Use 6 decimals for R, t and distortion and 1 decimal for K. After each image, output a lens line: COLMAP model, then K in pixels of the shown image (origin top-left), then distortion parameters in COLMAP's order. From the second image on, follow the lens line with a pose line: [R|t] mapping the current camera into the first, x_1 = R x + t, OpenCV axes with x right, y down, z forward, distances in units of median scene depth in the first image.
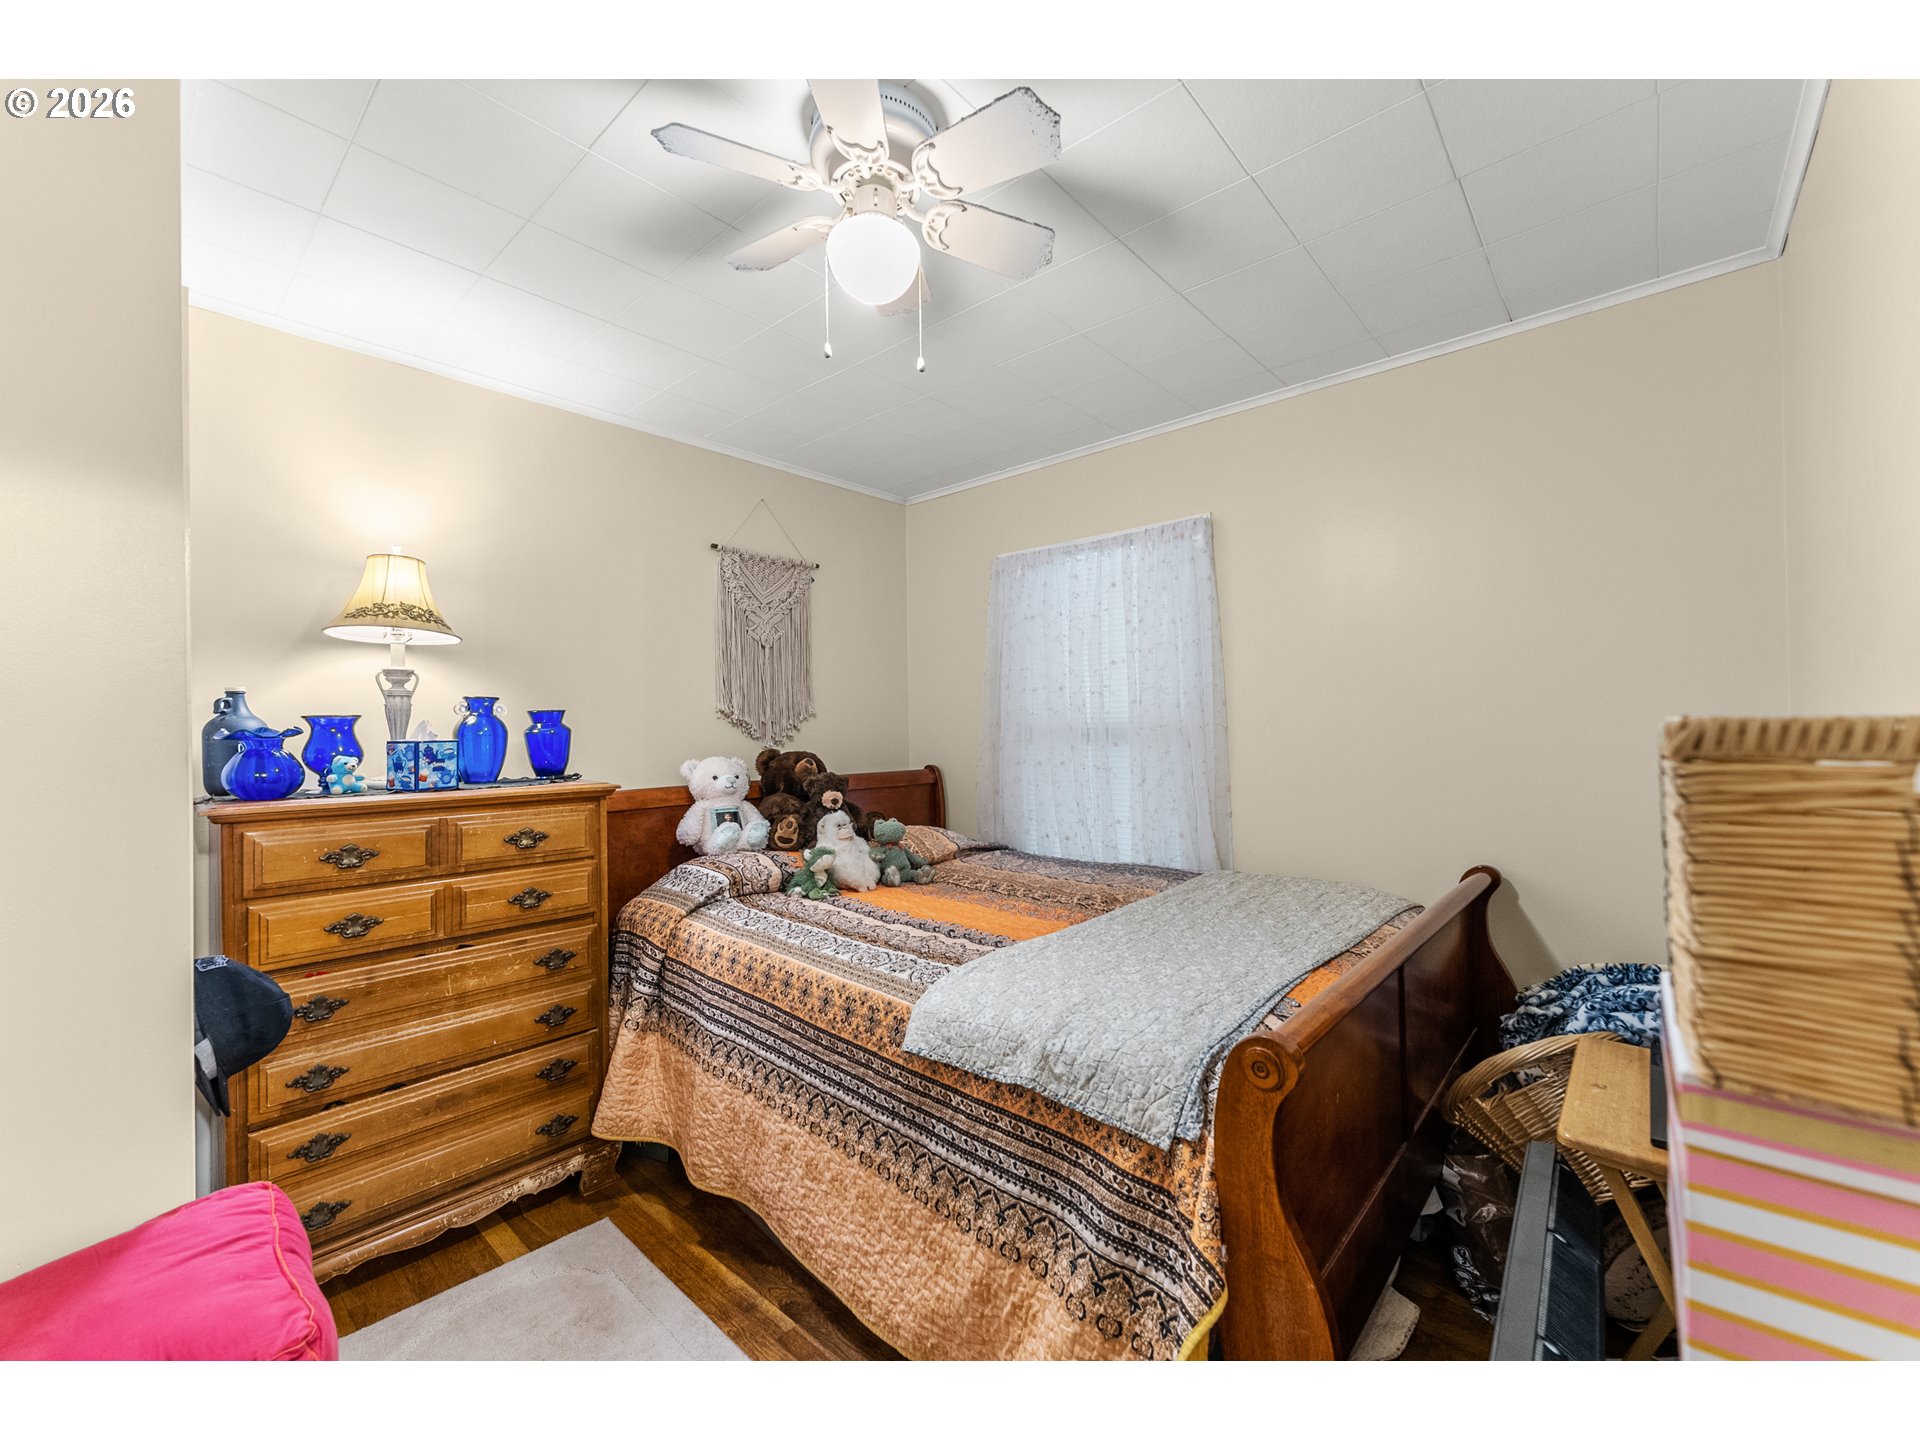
lens RADIAL K [[780.4, 0, 960.0], [0, 780.4, 703.8], [0, 0, 1]] dist [0.001071, 0.000308]
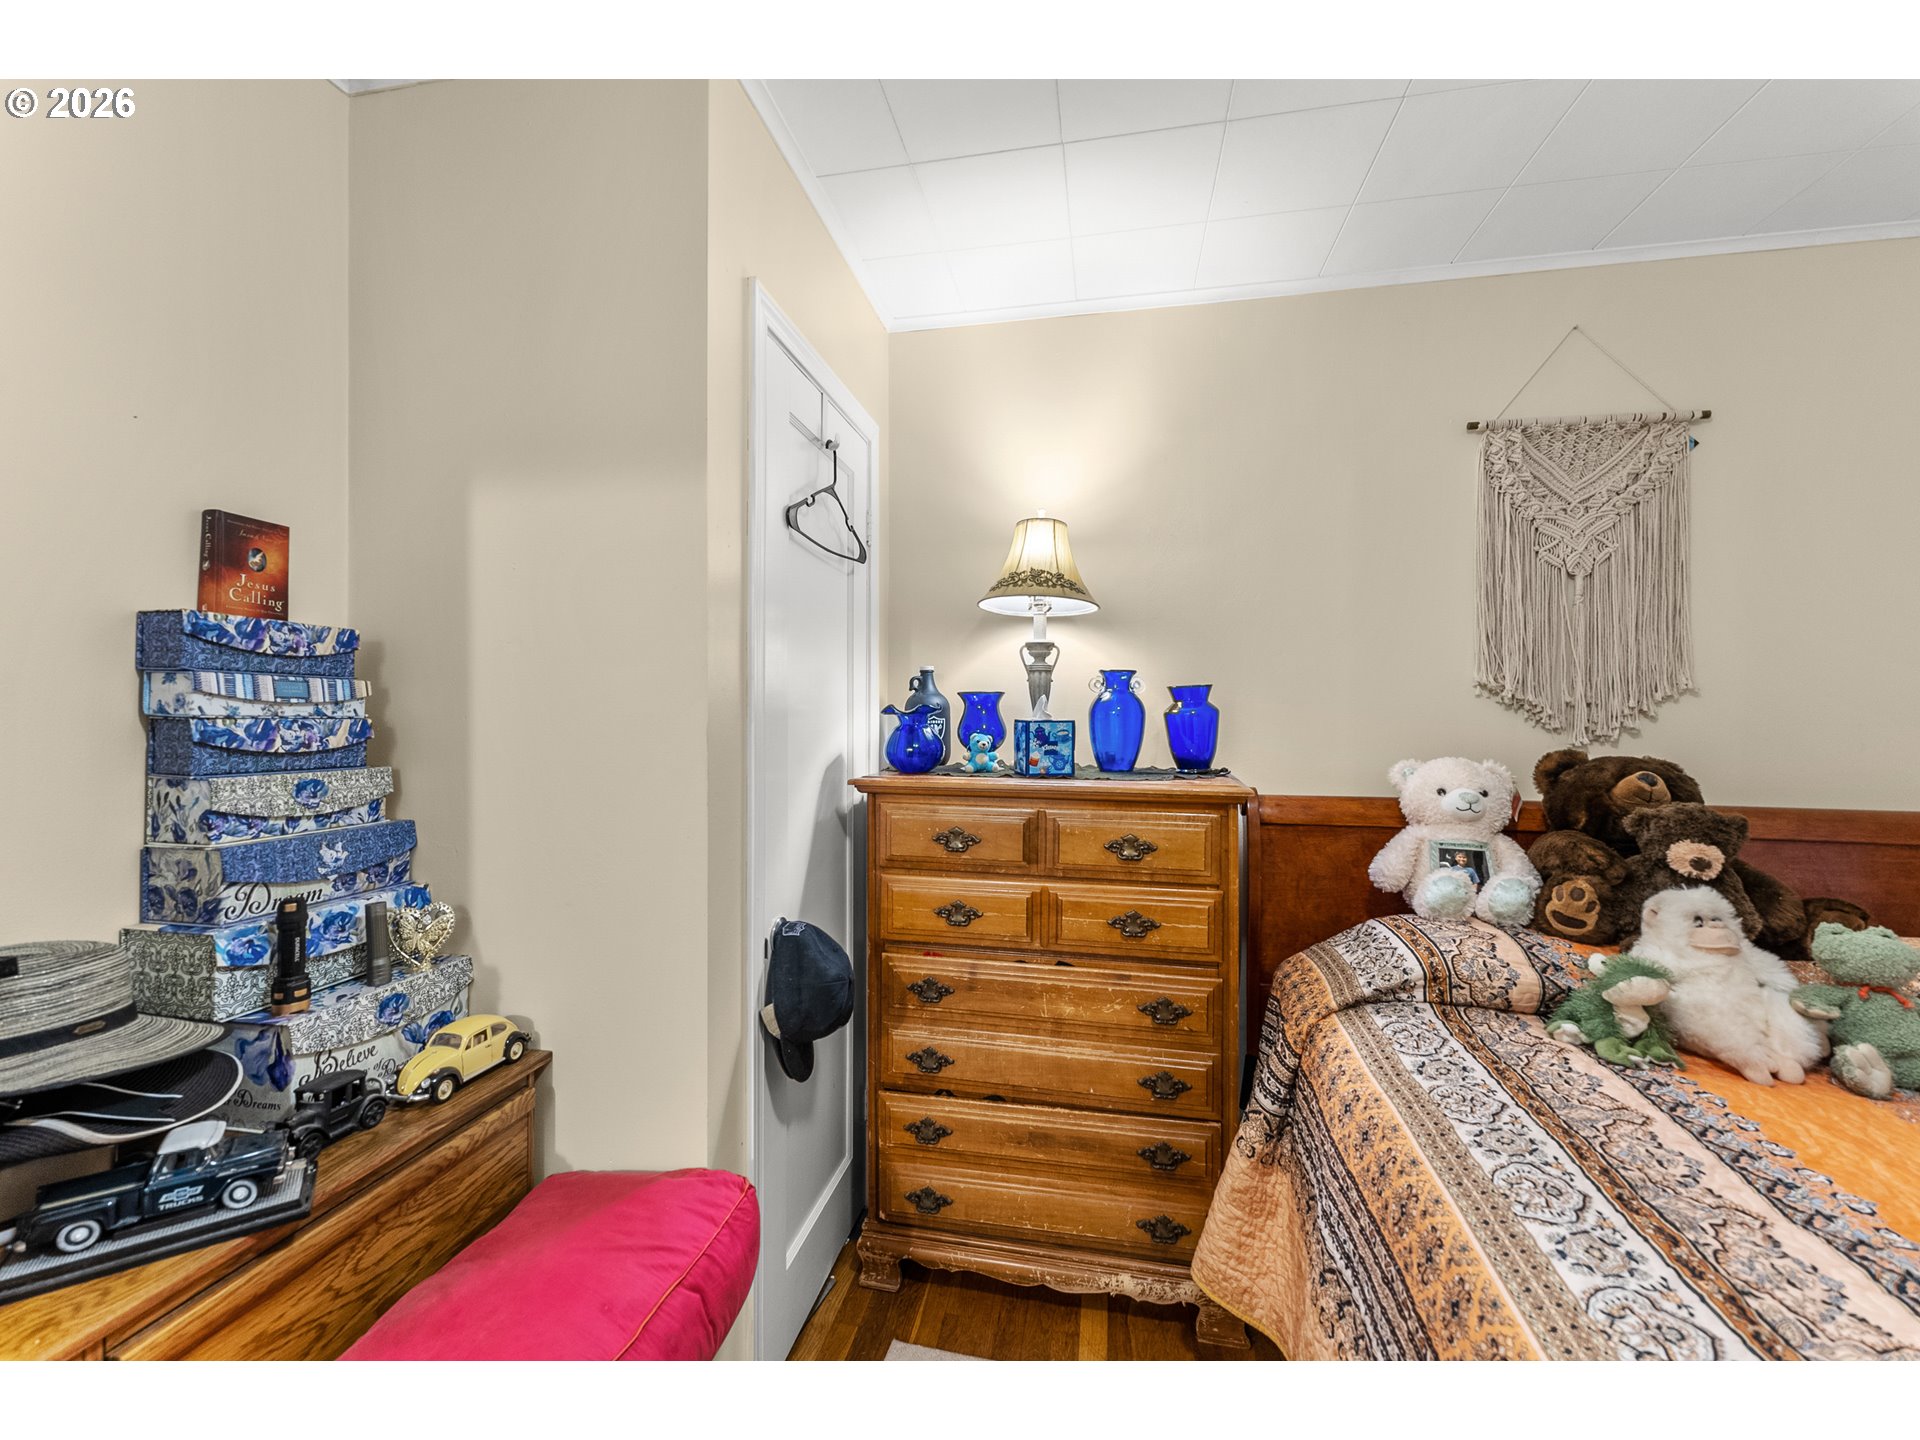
lens RADIAL K [[780.4, 0, 960.0], [0, 780.4, 703.8], [0, 0, 1]] dist [0.001071, 0.000308]
pose [[0.512895, 0.011826, -0.858370, 0.029089], [0.013328, 0.999675, 0.021737, 0.007452], [0.858348, -0.022590, 0.512570, 0.426694]]
